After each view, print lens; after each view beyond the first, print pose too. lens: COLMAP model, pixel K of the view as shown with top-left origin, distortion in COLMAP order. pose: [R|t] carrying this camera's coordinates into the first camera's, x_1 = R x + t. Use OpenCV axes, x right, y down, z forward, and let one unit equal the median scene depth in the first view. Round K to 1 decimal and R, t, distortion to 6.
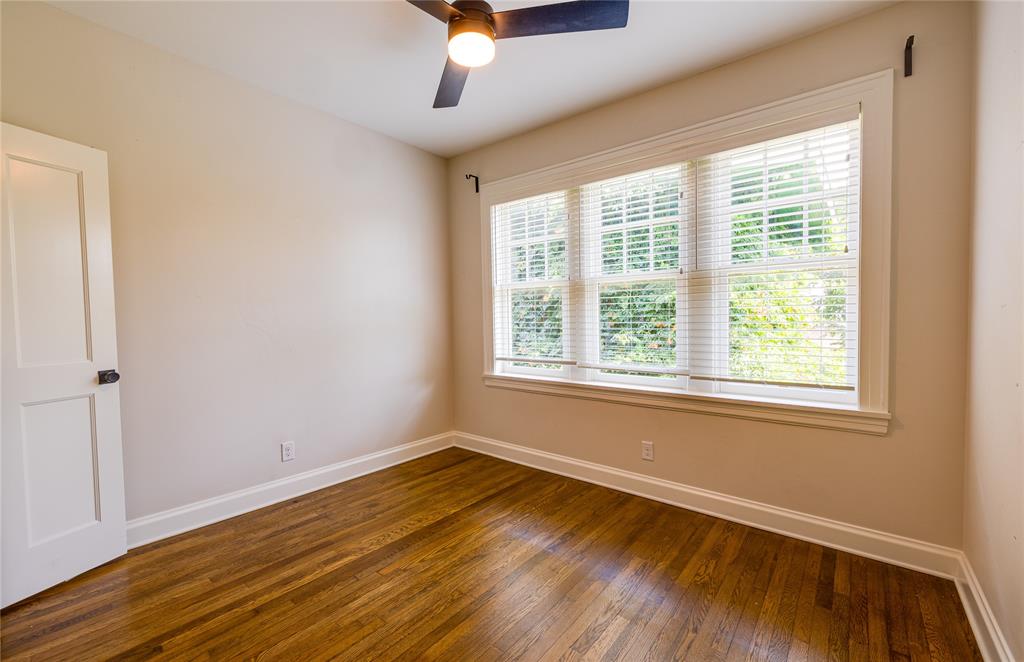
lens RADIAL K [[434.5, 0, 509.3], [0, 434.5, 333.6], [0, 0, 1]] dist [-0.002766, -0.000260]
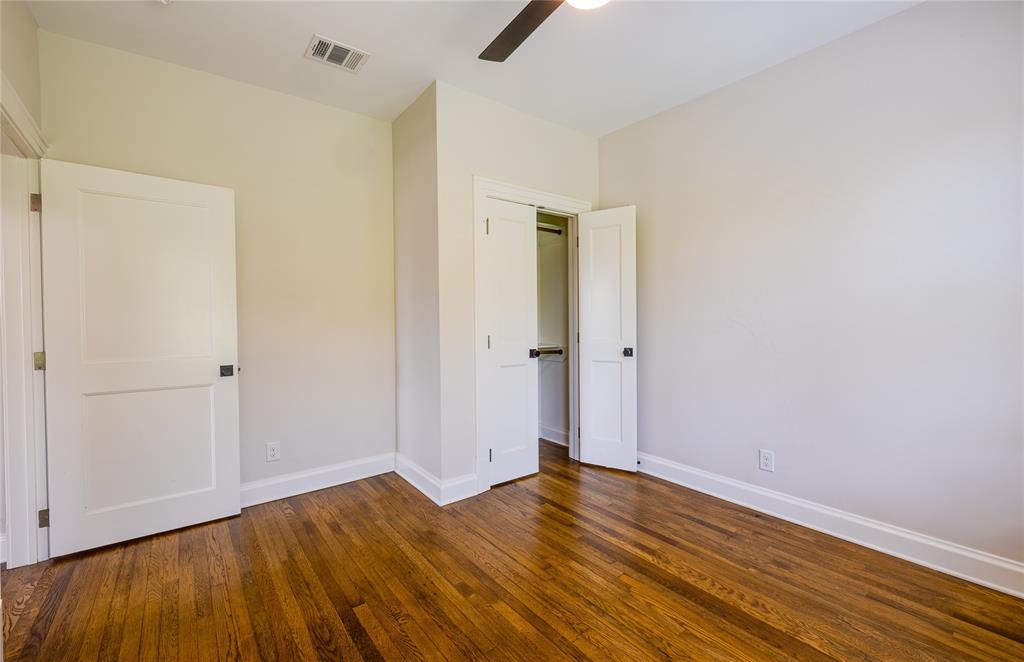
lens RADIAL K [[434.5, 0, 509.7], [0, 434.5, 326.3], [0, 0, 1]] dist [-0.002766, -0.000260]
pose [[-0.228129, 0.029809, -0.973174, 0.627652], [-0.033788, 0.998687, 0.038511, -0.034602], [0.973044, 0.041667, -0.226822, 0.860108]]
